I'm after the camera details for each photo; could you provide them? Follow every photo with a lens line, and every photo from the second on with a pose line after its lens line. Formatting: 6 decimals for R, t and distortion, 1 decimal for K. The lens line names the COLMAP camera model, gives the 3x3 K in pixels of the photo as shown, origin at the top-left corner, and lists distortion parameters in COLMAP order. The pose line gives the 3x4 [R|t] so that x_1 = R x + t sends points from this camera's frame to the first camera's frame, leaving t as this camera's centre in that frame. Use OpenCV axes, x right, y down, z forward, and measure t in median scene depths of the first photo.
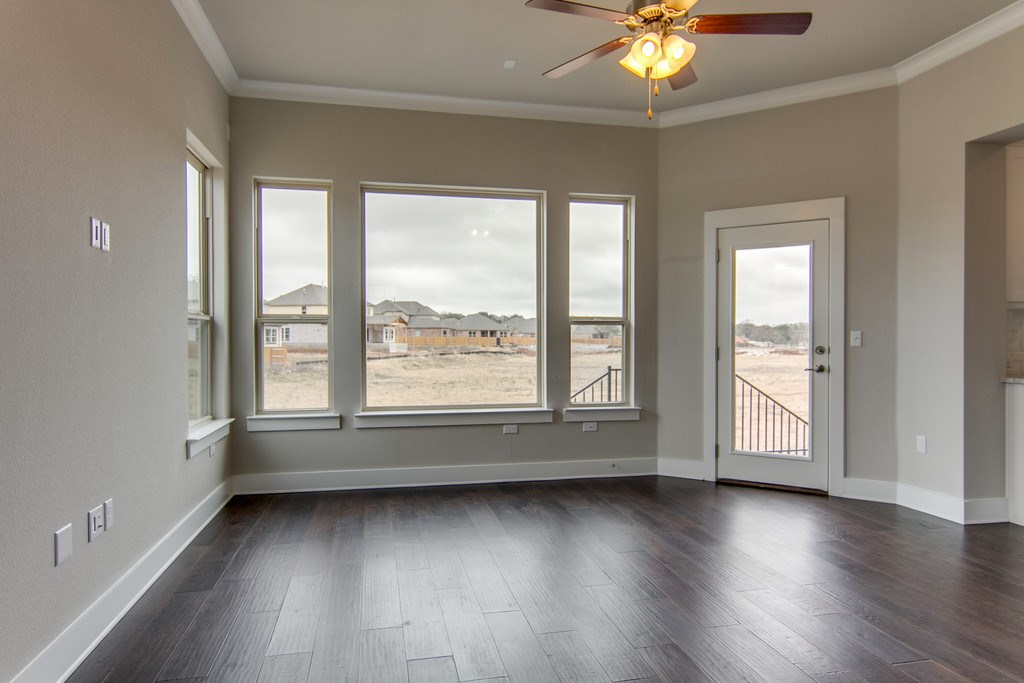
lens RADIAL K [[637.8, 0, 522.4], [0, 637.8, 345.7], [0, 0, 1]] dist [0.005548, 0.004240]
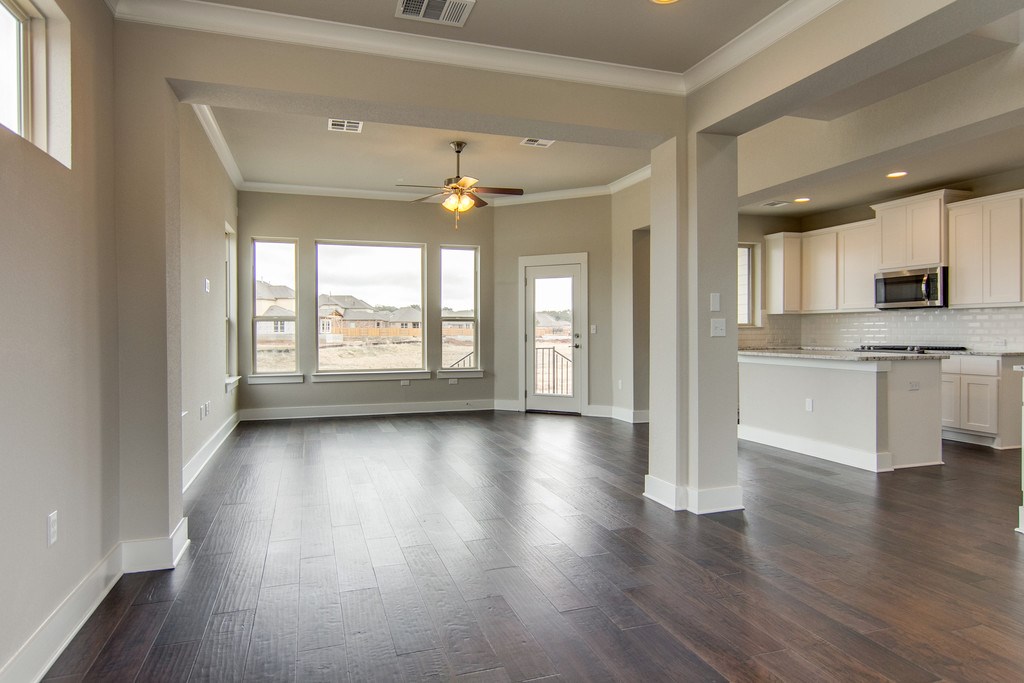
lens RADIAL K [[590.5, 0, 506.4], [0, 590.5, 331.1], [0, 0, 1]] dist [0.018850, -0.002149]
pose [[0.995813, -0.002871, 0.091366, 0.111519], [0.003622, 0.999961, -0.008064, 0.006527], [-0.091340, 0.008361, 0.995785, -0.628154]]
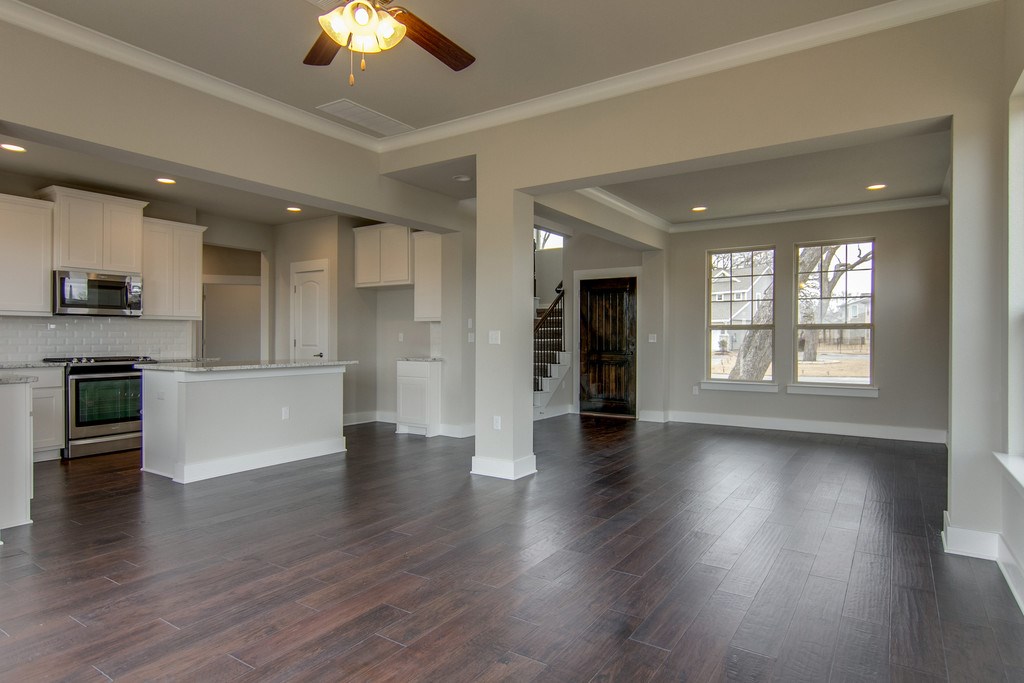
lens RADIAL K [[590.5, 0, 503.4], [0, 590.5, 336.6], [0, 0, 1]] dist [0.018850, -0.002149]
pose [[-0.673603, 0.000383, 0.739093, -0.330411], [0.005990, 0.999970, 0.004941, -0.010709], [-0.739069, 0.007755, -0.673585, 0.845268]]
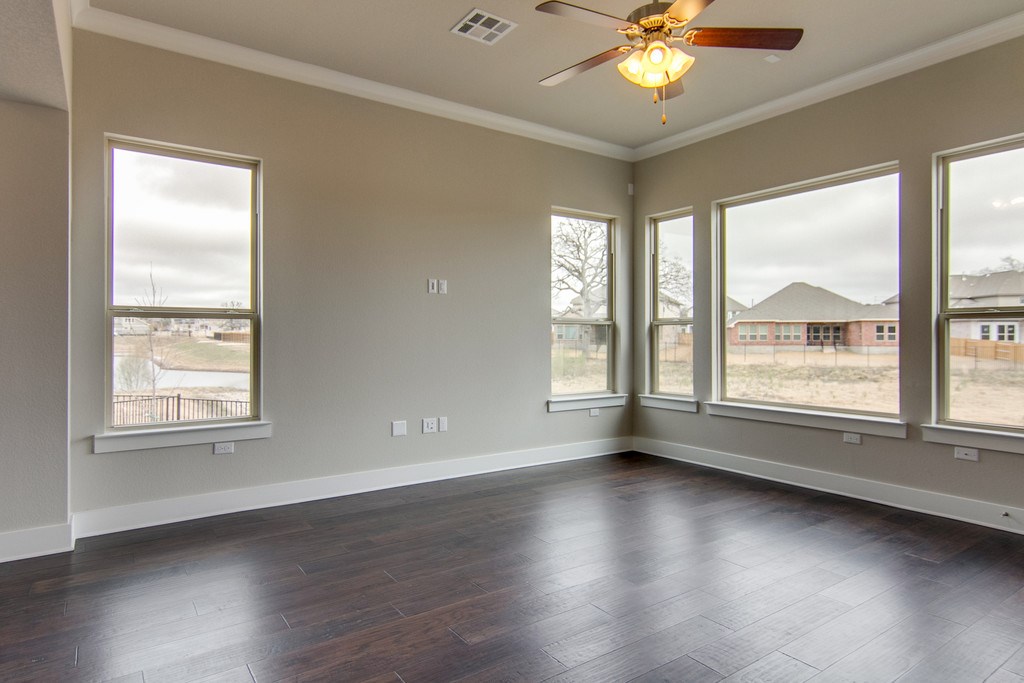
lens RADIAL K [[590.5, 0, 498.1], [0, 590.5, 338.2], [0, 0, 1]] dist [0.018850, -0.002149]
pose [[0.376430, 0.002476, -0.926442, 0.596233], [-0.010265, 0.999946, -0.001499, -0.003262], [0.926388, 0.010074, 0.376435, 0.238692]]
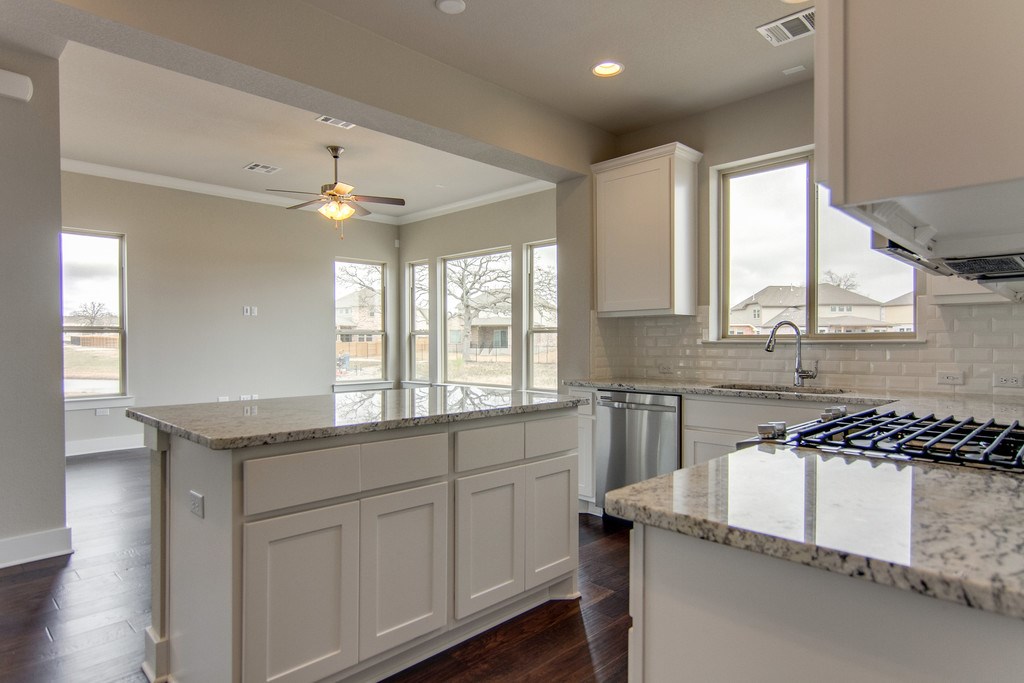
lens RADIAL K [[590.5, 0, 490.3], [0, 590.5, 349.6], [0, 0, 1]] dist [0.018850, -0.002149]
pose [[0.523112, 0.012971, -0.852165, 1.278392], [-0.007823, 0.999915, 0.010417, -0.009871], [0.852228, 0.001217, 0.523169, 0.241307]]
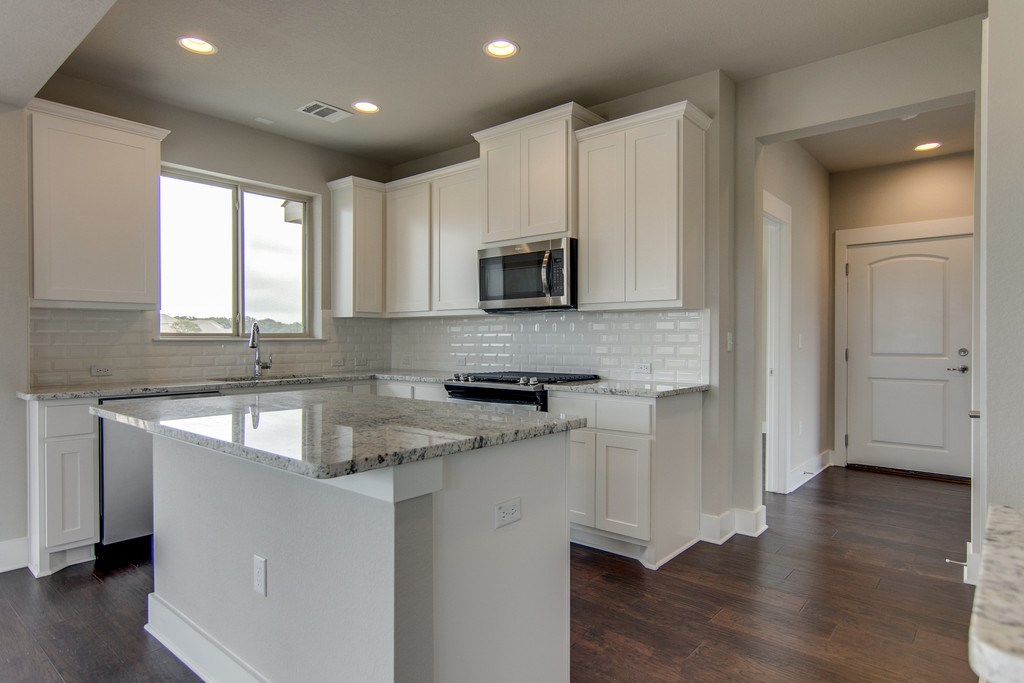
lens RADIAL K [[590.5, 0, 515.8], [0, 590.5, 343.9], [0, 0, 1]] dist [0.018850, -0.002149]
pose [[0.806210, -0.003280, 0.591621, 0.666800], [0.003823, 0.999993, 0.000335, -0.007222], [-0.591617, 0.001992, 0.806216, 0.002154]]
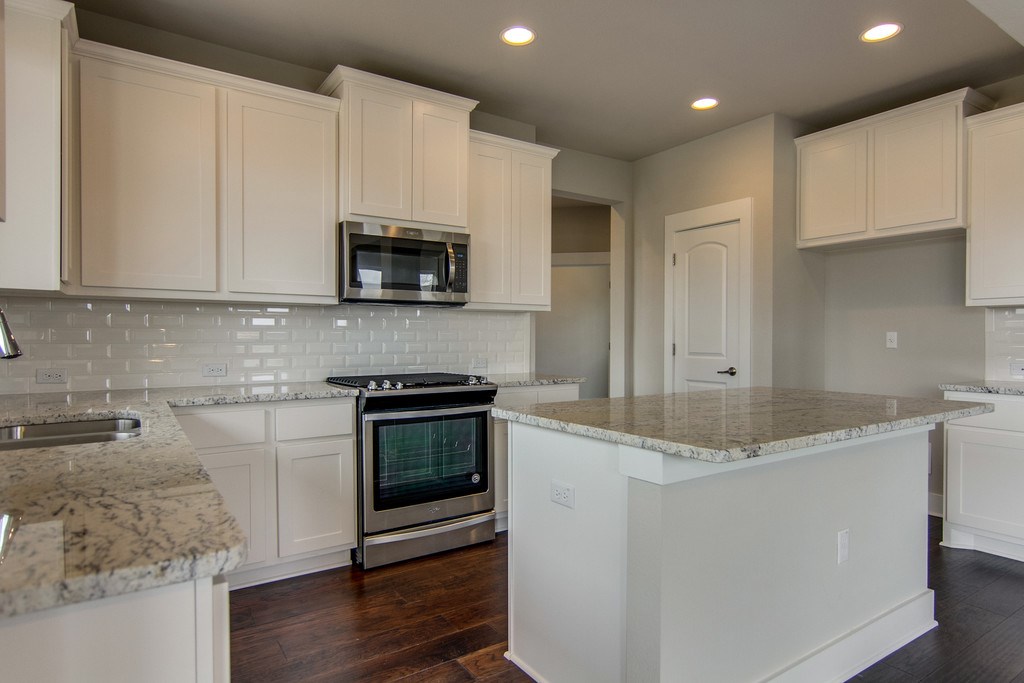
lens RADIAL K [[590.5, 0, 518.6], [0, 590.5, 343.7], [0, 0, 1]] dist [0.018850, -0.002149]
pose [[-0.360576, -0.006792, 0.932705, 0.451010], [0.009399, 0.999896, 0.010915, -0.011246], [-0.932683, 0.012702, -0.360475, 0.760846]]
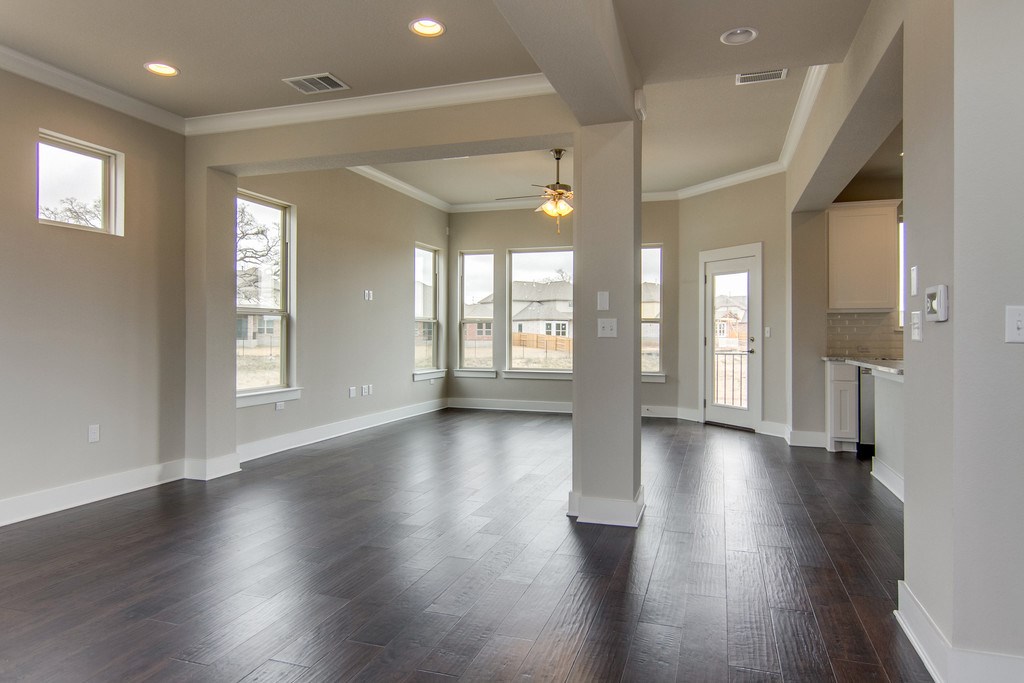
lens RADIAL K [[637.8, 0, 519.2], [0, 637.8, 327.7], [0, 0, 1]] dist [0.005548, 0.004240]
pose [[0.861495, 0.000793, -0.507765, 0.746162], [-0.010906, 0.999797, -0.016944, 0.010914], [0.507648, 0.020135, 0.861329, -0.616569]]
